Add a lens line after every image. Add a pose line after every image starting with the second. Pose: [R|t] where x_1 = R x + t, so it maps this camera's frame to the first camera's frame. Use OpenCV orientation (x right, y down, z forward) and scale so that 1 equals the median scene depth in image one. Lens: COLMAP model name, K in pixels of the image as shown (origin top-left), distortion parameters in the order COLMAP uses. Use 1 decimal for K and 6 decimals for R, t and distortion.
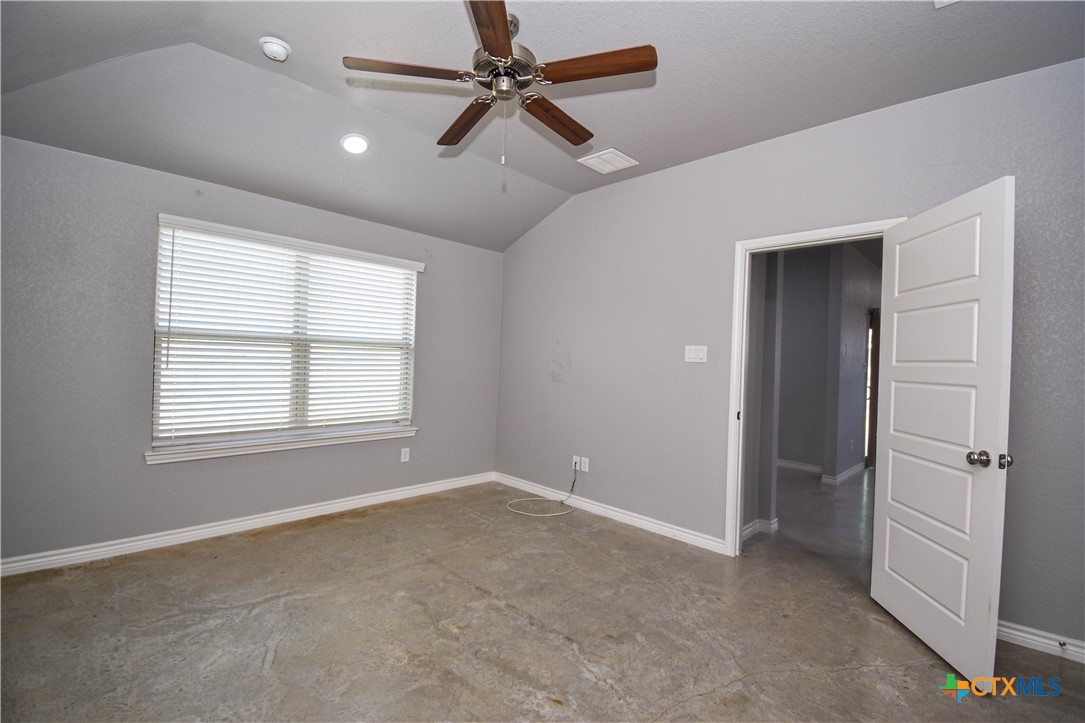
lens RADIAL K [[480.2, 0, 549.8], [0, 480.2, 355.1], [0, 0, 1]] dist [0.005502, -0.014400]
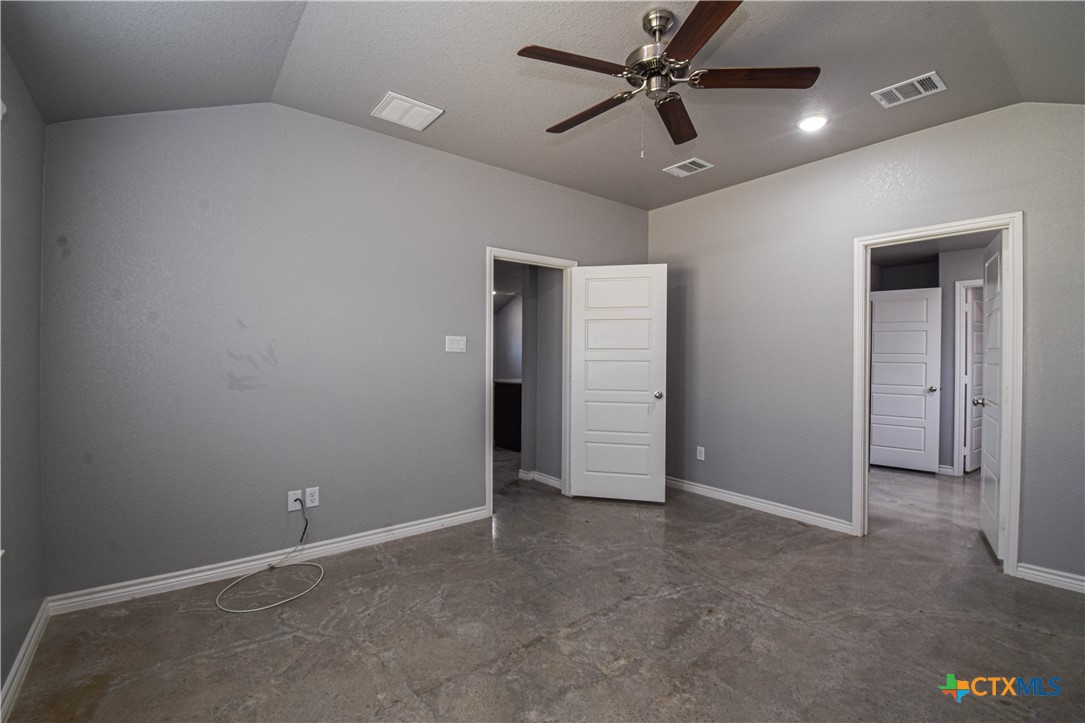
lens RADIAL K [[480.2, 0, 543.6], [0, 480.2, 359.1], [0, 0, 1]] dist [0.005502, -0.014400]
pose [[0.143788, -0.047120, 0.988486, -0.816335], [-0.008627, 0.998768, 0.048866, -0.025560], [-0.989571, -0.015554, 0.143205, 0.777474]]
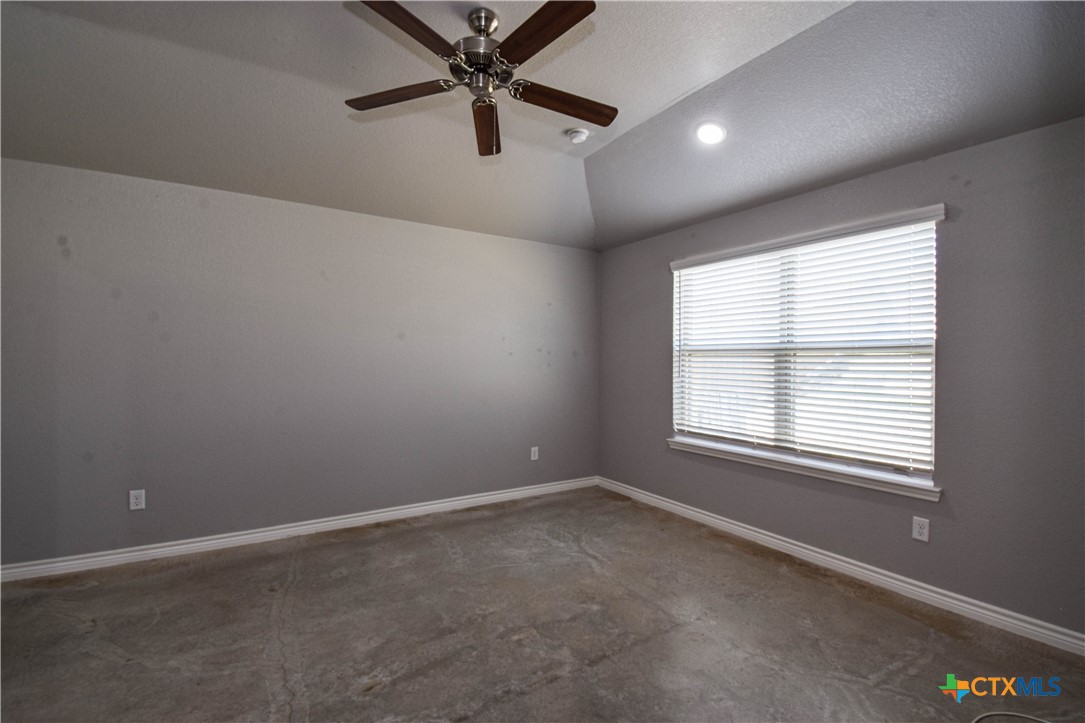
lens RADIAL K [[480.2, 0, 545.0], [0, 480.2, 355.8], [0, 0, 1]] dist [0.005502, -0.014400]
pose [[-0.234009, -0.042196, -0.971318, 0.581482], [-0.011835, 0.999107, -0.040552, 0.028047], [0.972162, 0.002006, -0.234300, 0.975889]]
